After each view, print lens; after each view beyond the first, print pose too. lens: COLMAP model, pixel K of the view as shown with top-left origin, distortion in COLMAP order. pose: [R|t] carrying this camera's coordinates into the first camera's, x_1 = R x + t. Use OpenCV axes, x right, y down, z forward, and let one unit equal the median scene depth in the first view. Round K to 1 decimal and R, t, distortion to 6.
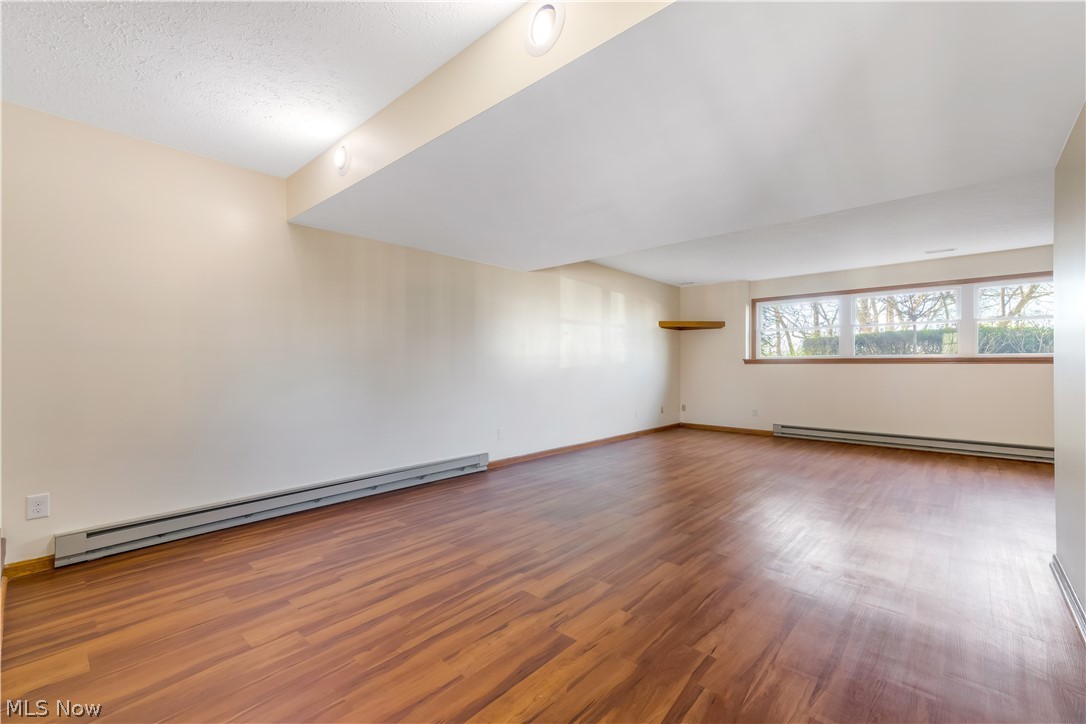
lens RADIAL K [[471.2, 0, 543.6], [0, 471.2, 365.5], [0, 0, 1]] dist [-0.000516, 0.001191]
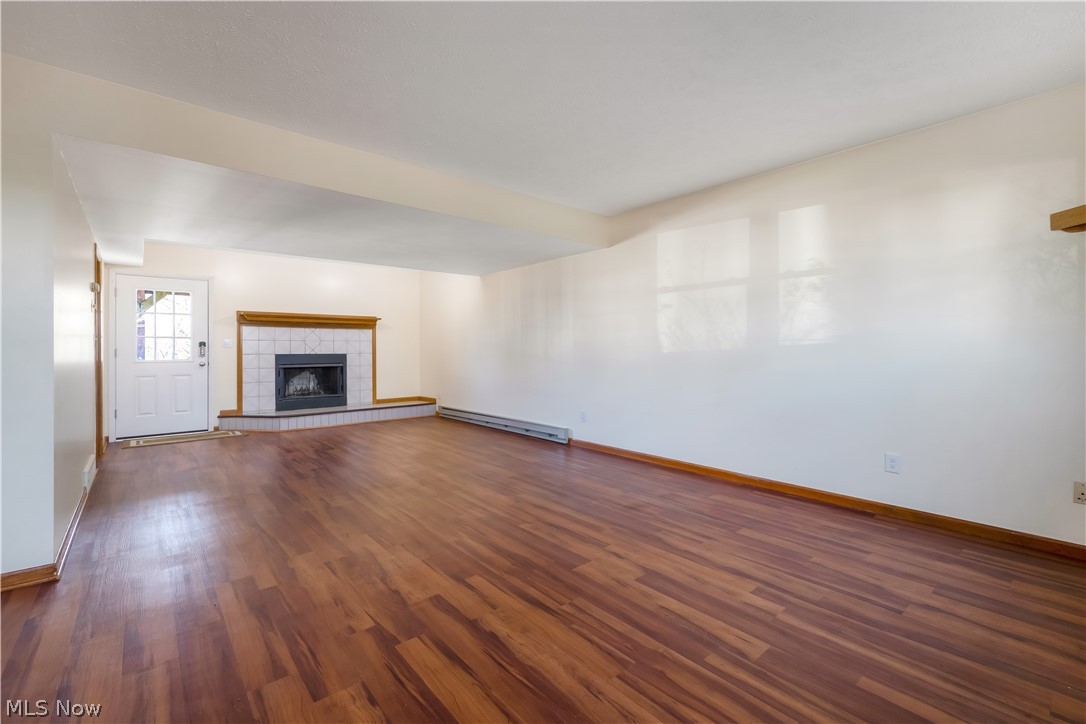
lens RADIAL K [[471.2, 0, 544.0], [0, 471.2, 354.3], [0, 0, 1]] dist [-0.000516, 0.001191]
pose [[-0.150088, 0.012511, -0.988594, 0.814147], [0.005051, 0.999917, 0.011888, -0.003391], [0.988660, -0.003209, -0.150138, 0.921125]]
